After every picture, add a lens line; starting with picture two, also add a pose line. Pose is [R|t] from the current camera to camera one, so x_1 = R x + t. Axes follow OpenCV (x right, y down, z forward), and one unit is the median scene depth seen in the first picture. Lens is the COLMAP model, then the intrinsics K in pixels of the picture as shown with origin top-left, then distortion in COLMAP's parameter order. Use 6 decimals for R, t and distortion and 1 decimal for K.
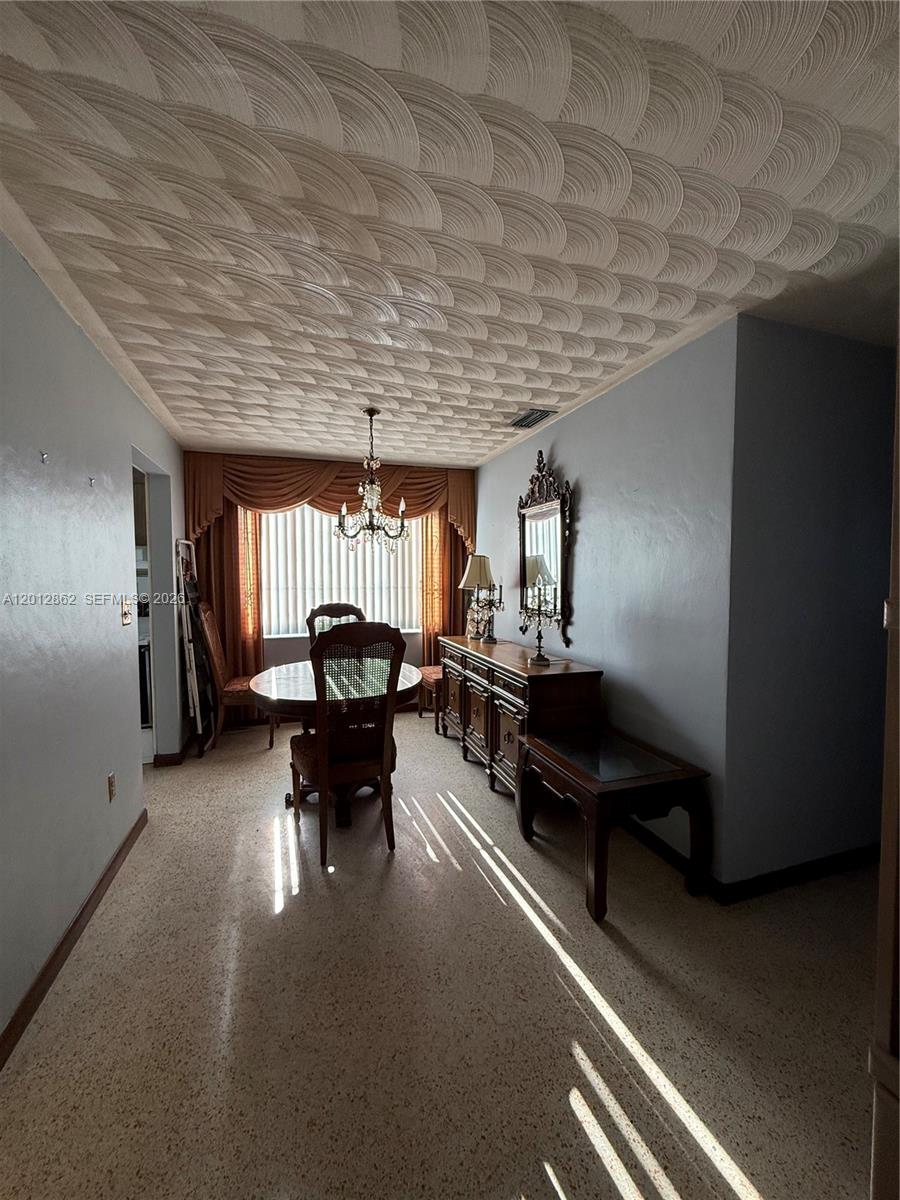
lens RADIAL K [[478.6, 0, 448.8], [0, 478.6, 597.5], [0, 0, 1]] dist [-0.000652, 0.000107]
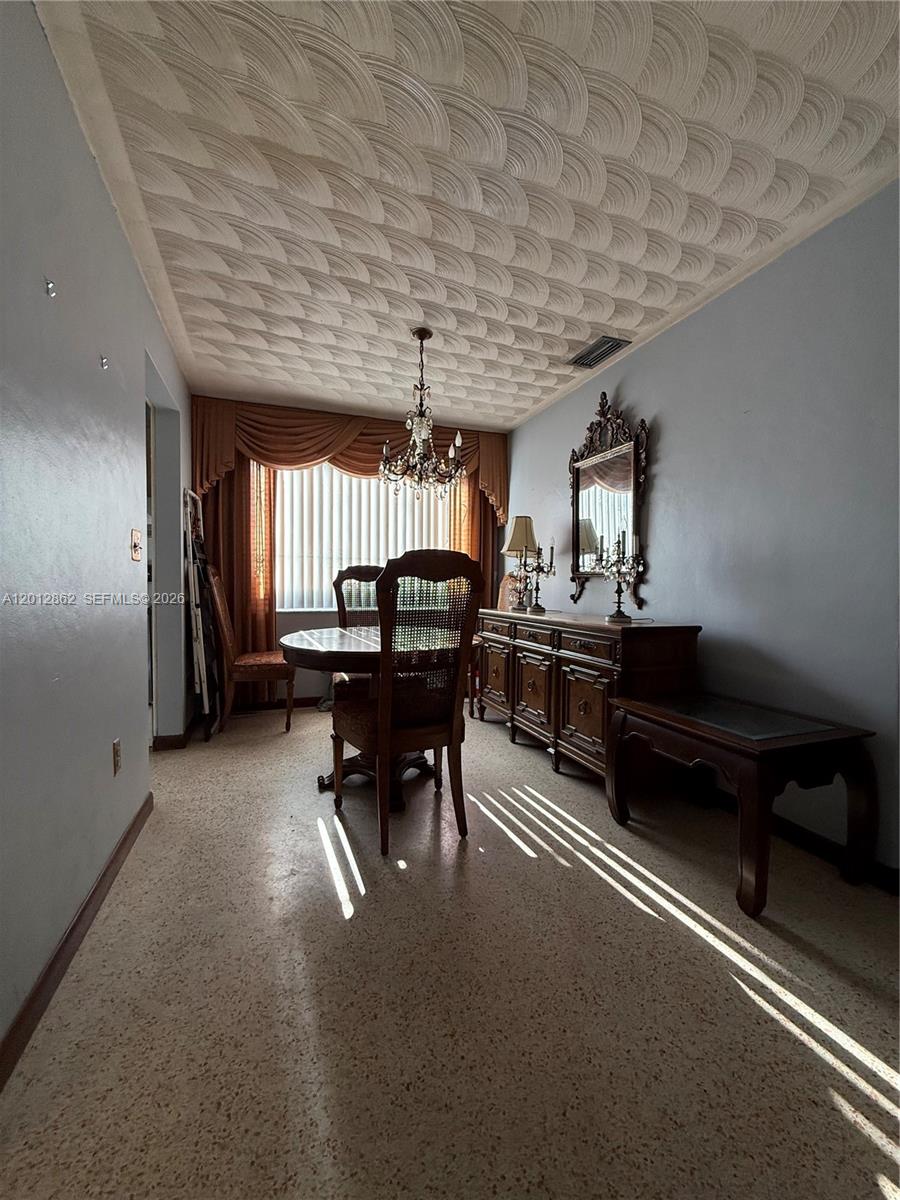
lens RADIAL K [[478.6, 0, 449.1], [0, 478.6, 597.8], [0, 0, 1]] dist [-0.000652, 0.000107]
pose [[0.999296, 0.008745, 0.036490, -0.137901], [-0.008007, 0.999761, -0.020337, 0.106518], [-0.036659, 0.020031, 0.999127, 0.137863]]
